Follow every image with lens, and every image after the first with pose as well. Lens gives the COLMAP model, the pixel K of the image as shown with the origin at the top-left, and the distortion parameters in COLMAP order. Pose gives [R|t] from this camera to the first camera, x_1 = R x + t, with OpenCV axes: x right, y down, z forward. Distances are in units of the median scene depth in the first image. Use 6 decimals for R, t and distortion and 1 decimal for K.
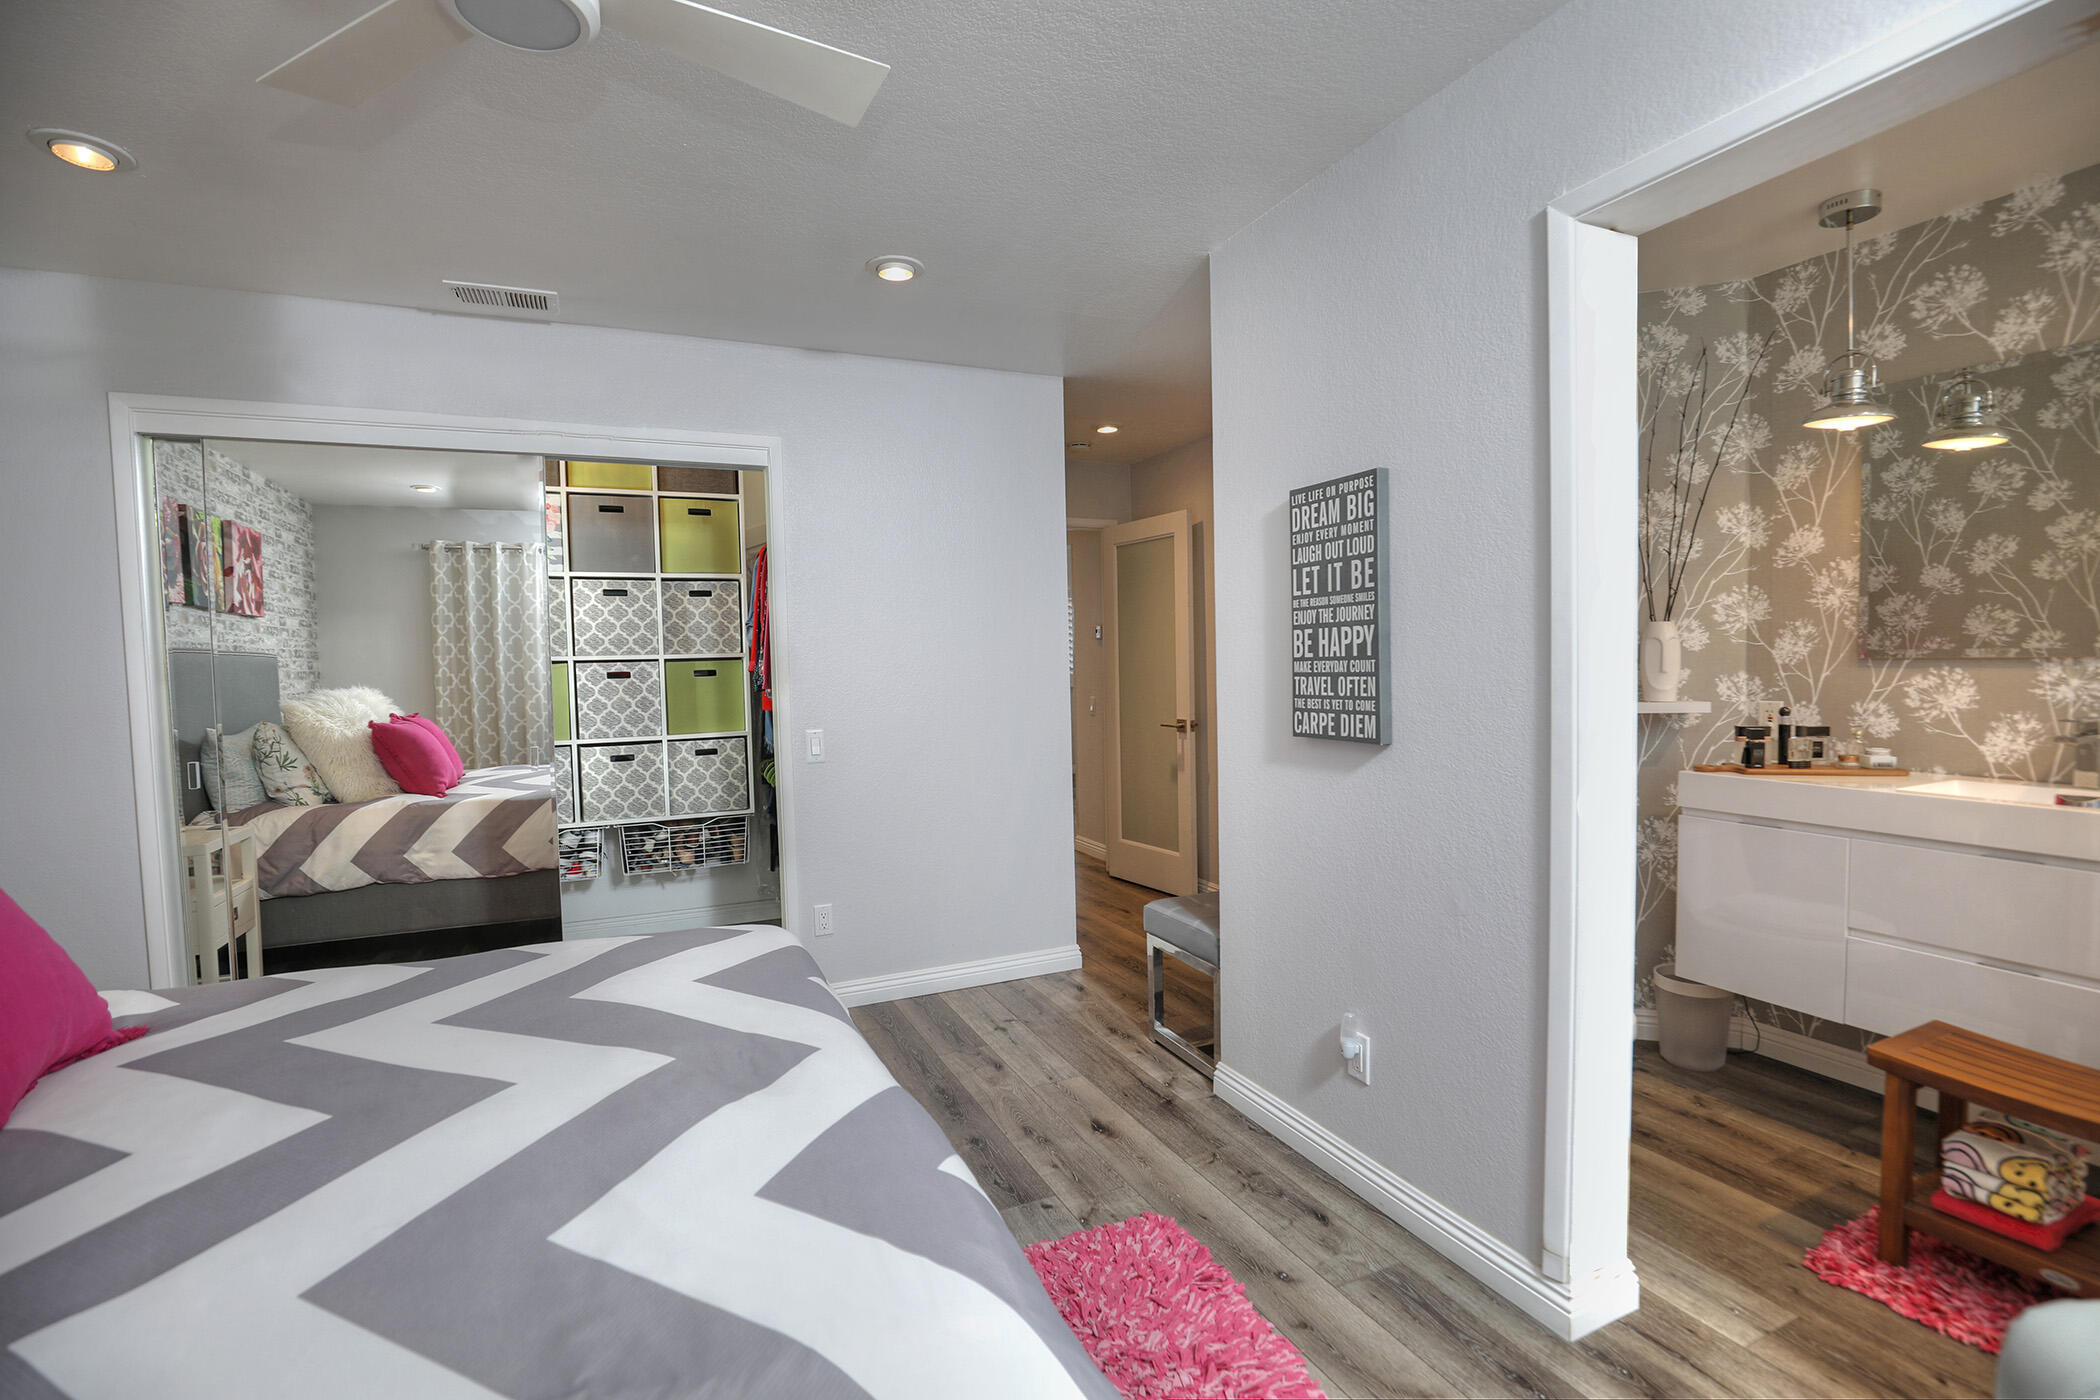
lens RADIAL K [[951.5, 0, 1094.3], [0, 951.5, 687.3], [0, 0, 1]] dist [-0.032770, 0.006139]
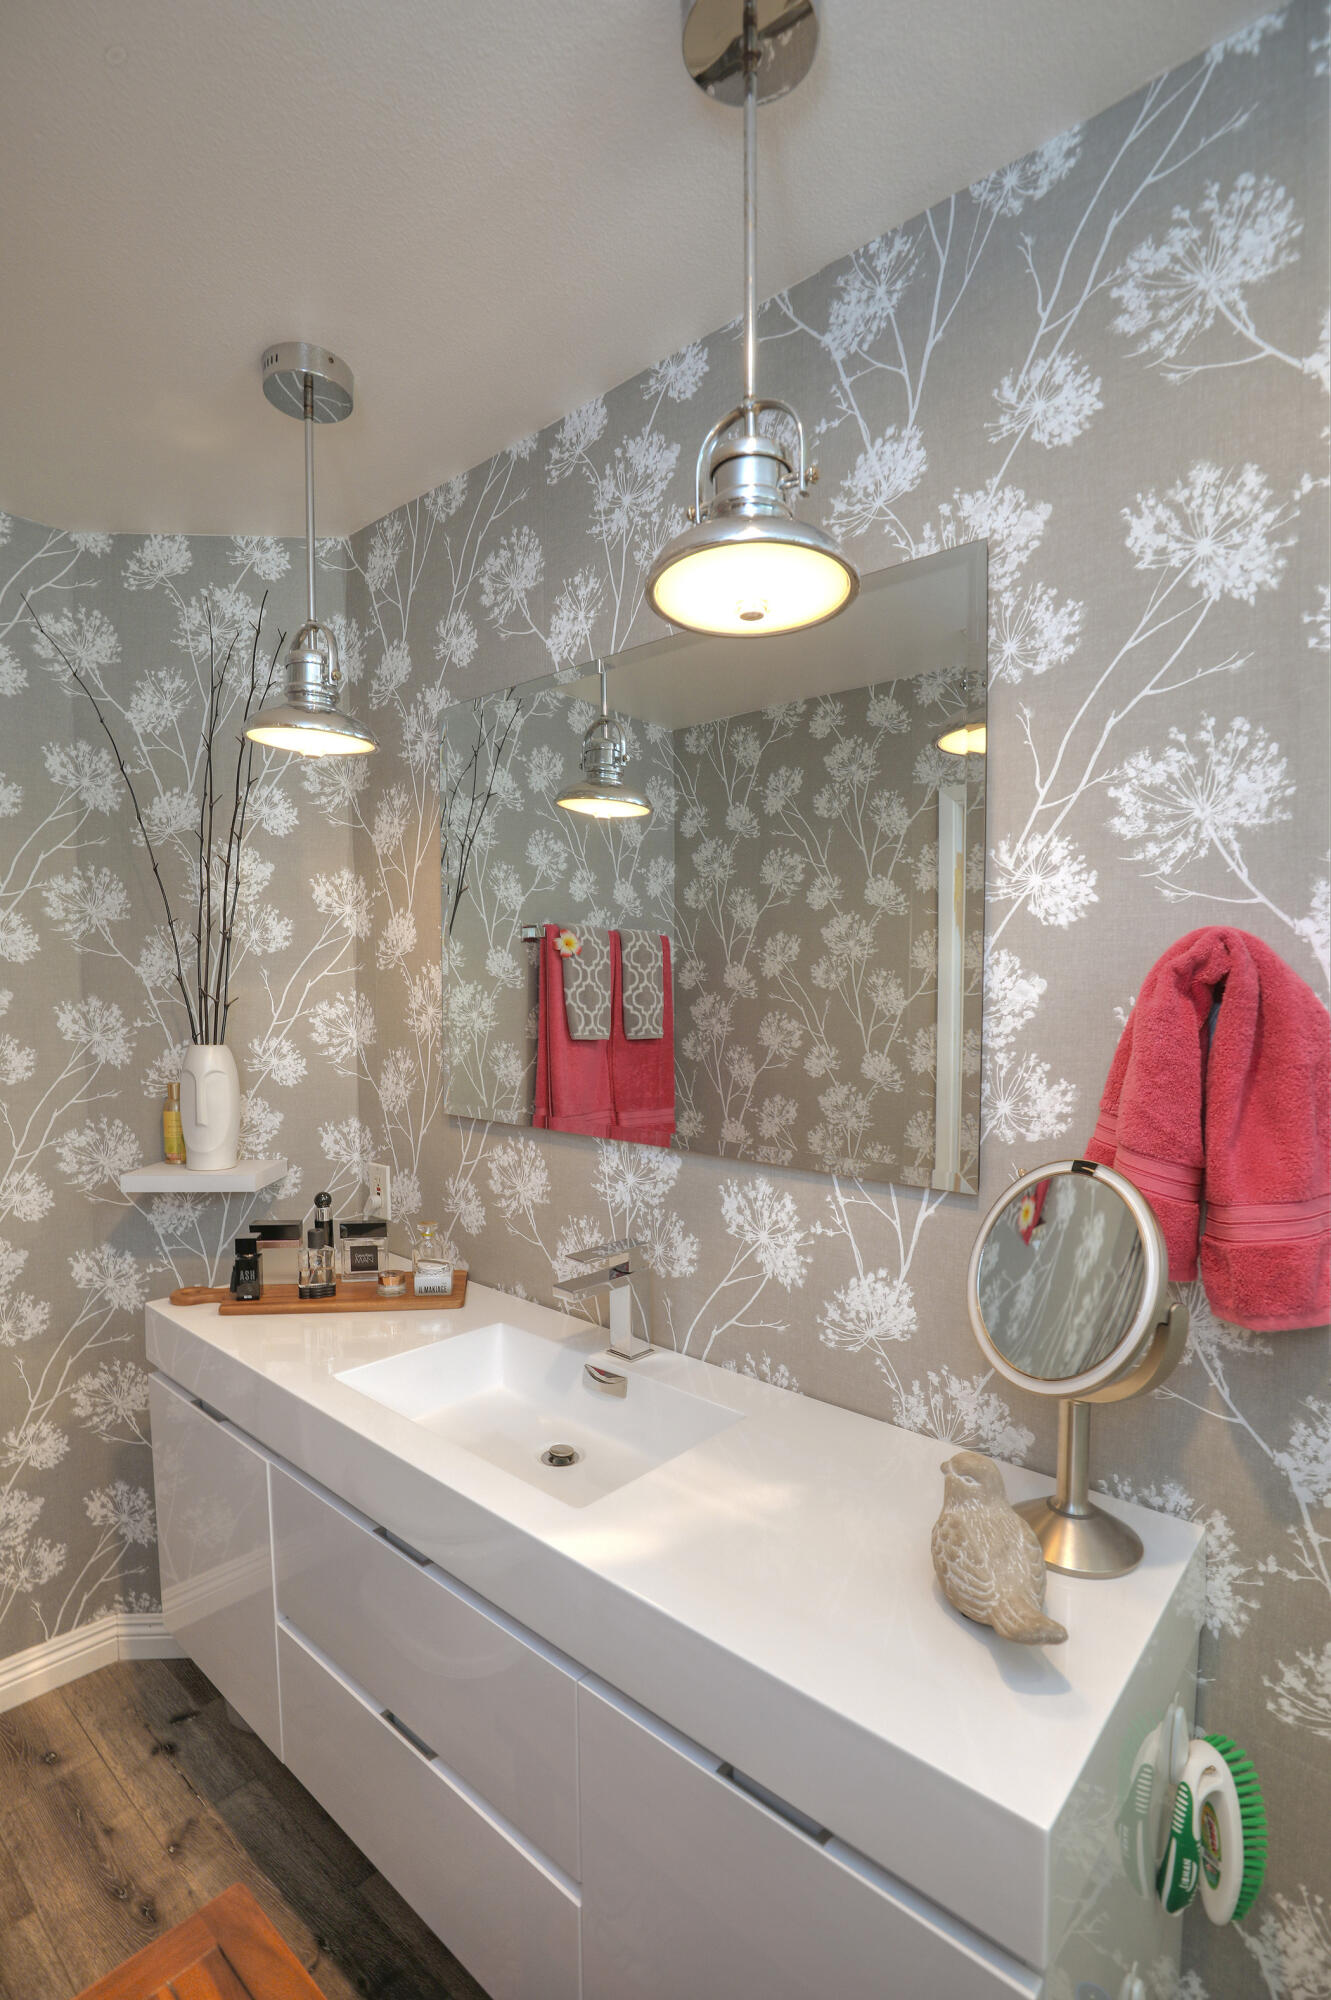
lens RADIAL K [[906.2, 0, 659.2], [0, 906.2, 1000.5], [0, 0, 1]] dist [-0.032770, 0.006139]
pose [[0.919387, 0.031305, 0.392106, 0.828174], [-0.019413, 0.999224, -0.034257, -0.108680], [-0.392875, 0.023884, 0.919282, 0.407872]]
